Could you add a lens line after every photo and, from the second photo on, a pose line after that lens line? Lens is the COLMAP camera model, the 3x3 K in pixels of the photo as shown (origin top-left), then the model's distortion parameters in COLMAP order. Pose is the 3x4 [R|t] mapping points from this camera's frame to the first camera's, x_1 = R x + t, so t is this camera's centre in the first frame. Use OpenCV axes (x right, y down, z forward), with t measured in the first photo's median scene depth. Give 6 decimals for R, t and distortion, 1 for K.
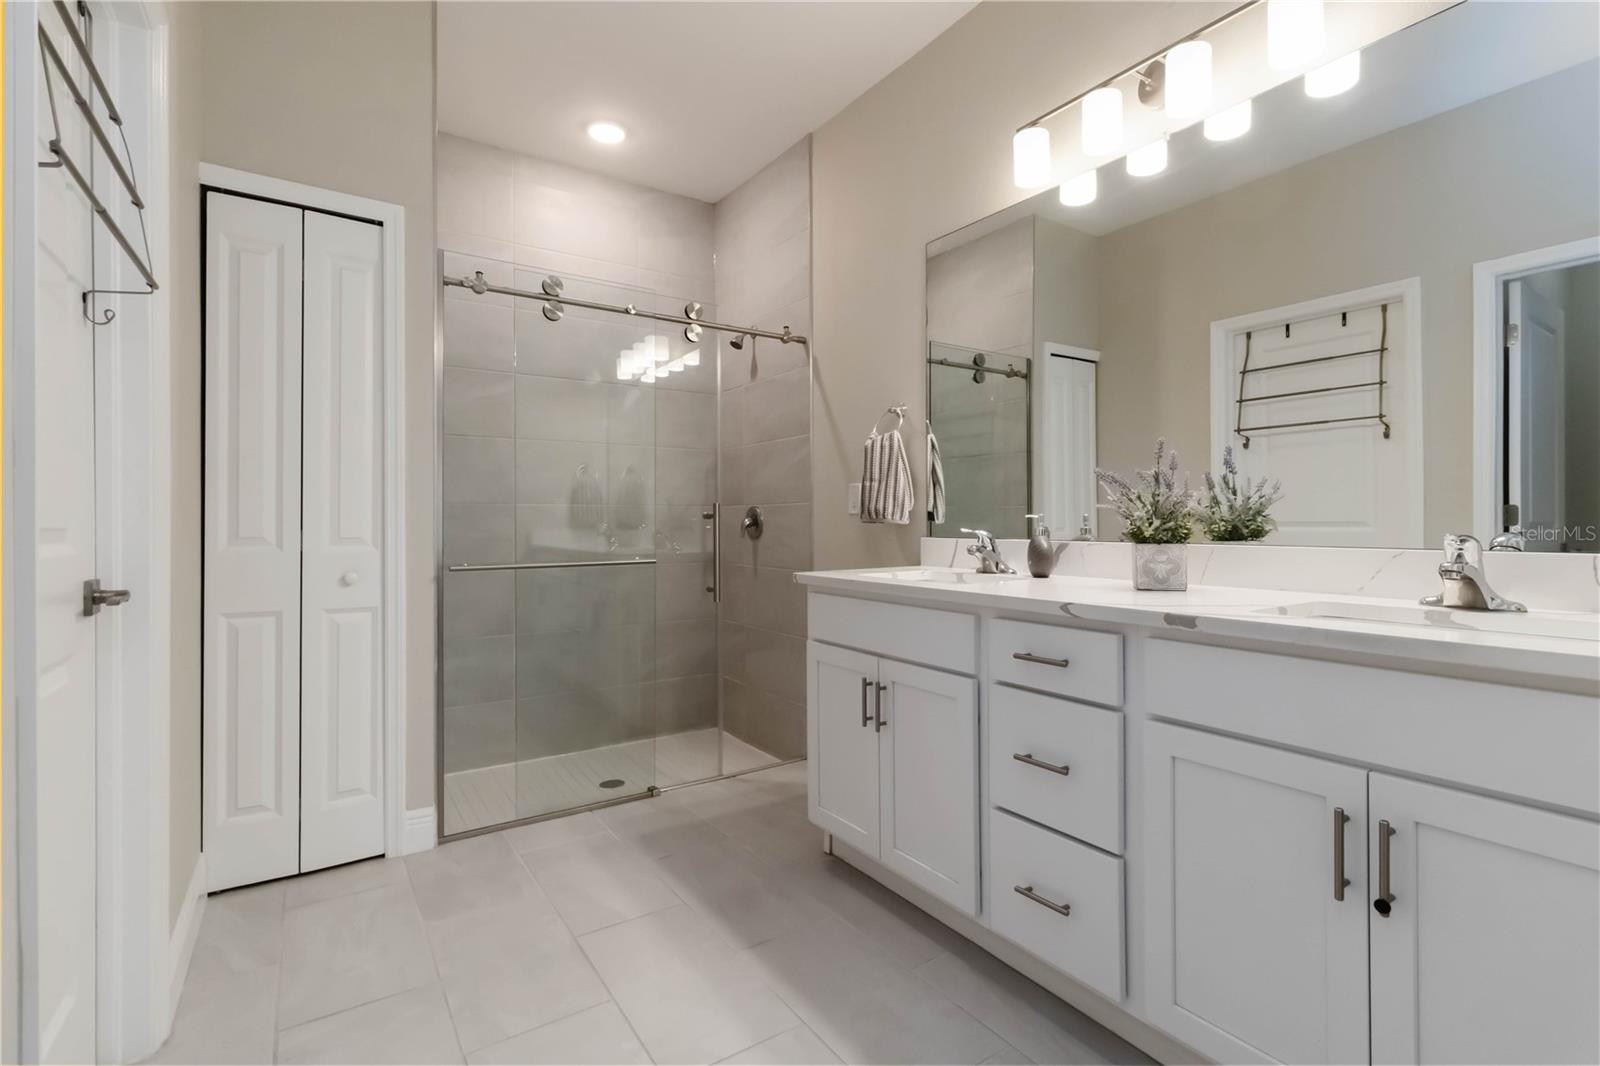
lens RADIAL K [[740.9, 0, 812.8], [0, 740.9, 530.5], [0, 0, 1]] dist [0.004400, 0.000269]
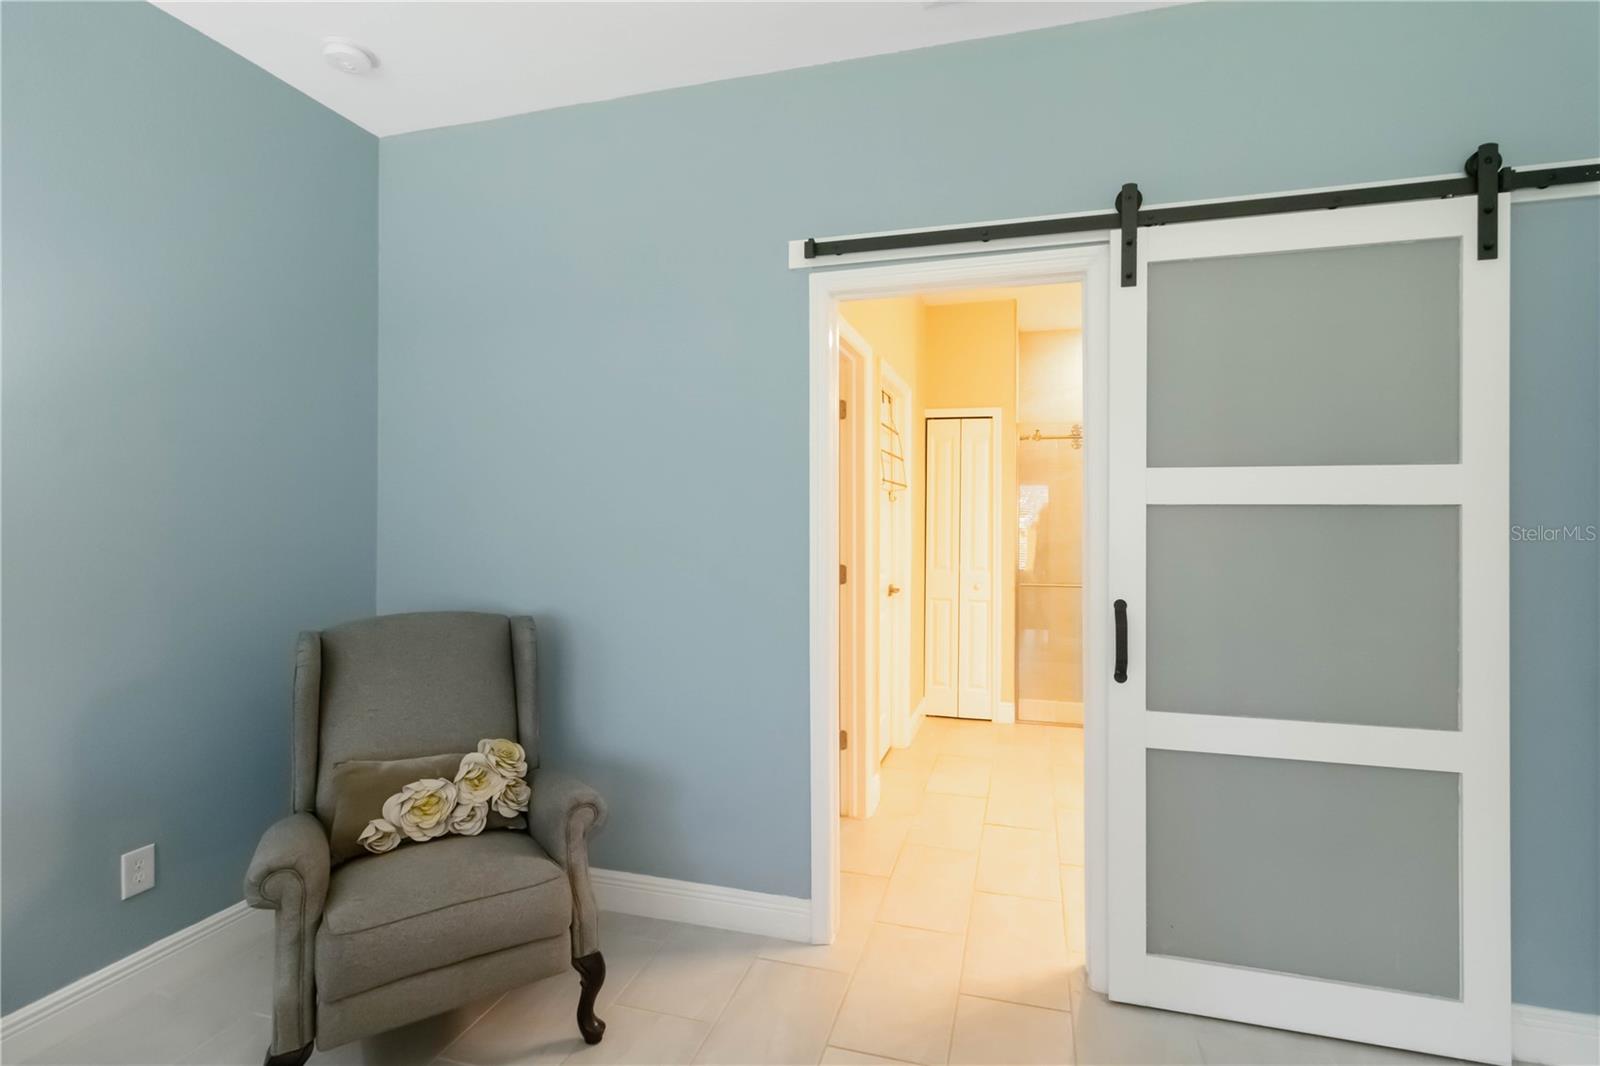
lens RADIAL K [[822.7, 0, 790.7], [0, 822.7, 514.2], [0, 0, 1]] dist [-0.015107, 0.001429]
pose [[0.624610, -0.004109, -0.780926, 0.935015], [-0.008087, 0.999899, -0.011730, -0.116909], [0.780895, 0.013642, 0.624513, -0.949785]]
